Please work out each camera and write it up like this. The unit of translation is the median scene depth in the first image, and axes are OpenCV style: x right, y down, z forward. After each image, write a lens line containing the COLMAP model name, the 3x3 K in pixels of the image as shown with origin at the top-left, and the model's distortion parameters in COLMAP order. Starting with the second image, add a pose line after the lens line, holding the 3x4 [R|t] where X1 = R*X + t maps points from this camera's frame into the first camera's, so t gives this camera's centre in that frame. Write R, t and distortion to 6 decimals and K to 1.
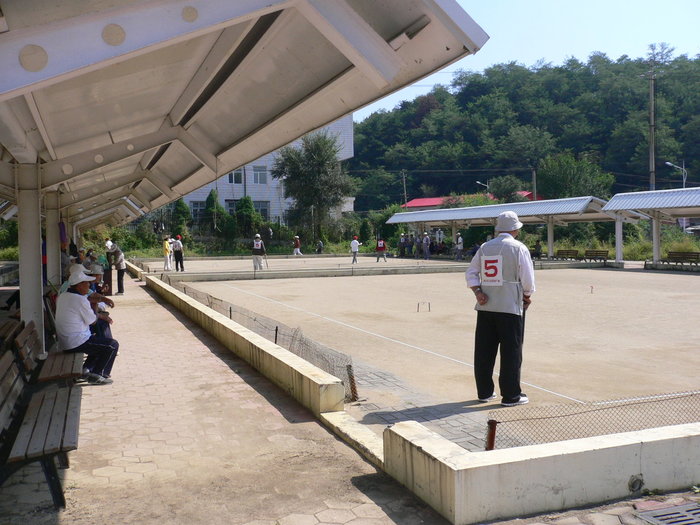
lens RADIAL K [[760.3, 0, 350.0], [0, 760.3, 262.5], [0, 0, 1]] dist [-0.064153, 0.022193]
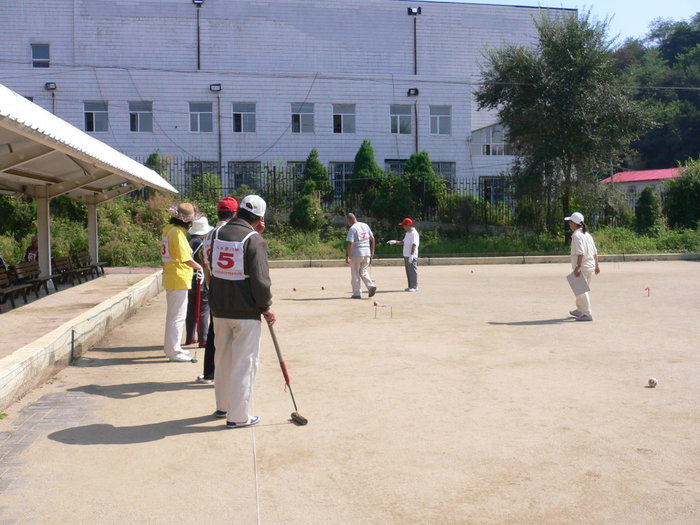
lens RADIAL K [[760.3, 0, 350.0], [0, 760.3, 262.5], [0, 0, 1]] dist [-0.064153, 0.022193]
pose [[0.981467, 0.013940, -0.191123, -0.032778], [-0.010096, 0.999727, 0.021071, -0.004918], [0.191365, -0.018751, 0.981340, 0.172267]]
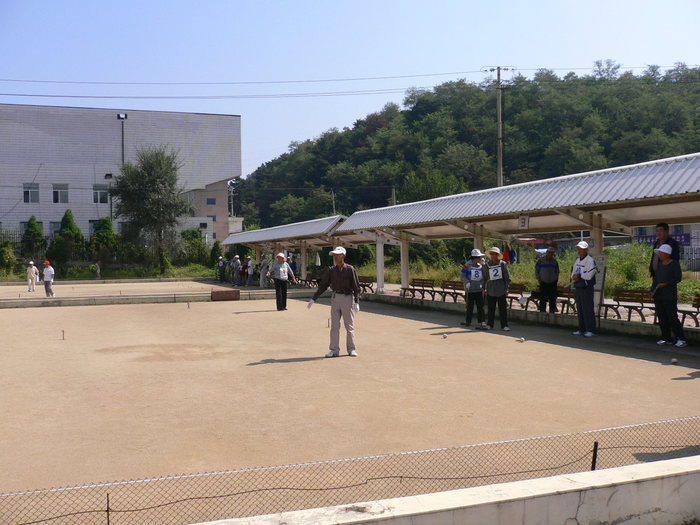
lens RADIAL K [[760.3, 0, 350.0], [0, 760.3, 262.5], [0, 0, 1]] dist [-0.064153, 0.022193]
pose [[0.999922, -0.002433, 0.012272, 0.067903], [0.002757, 0.999645, -0.026514, -0.001925], [-0.012203, 0.026545, 0.999573, 0.025315]]
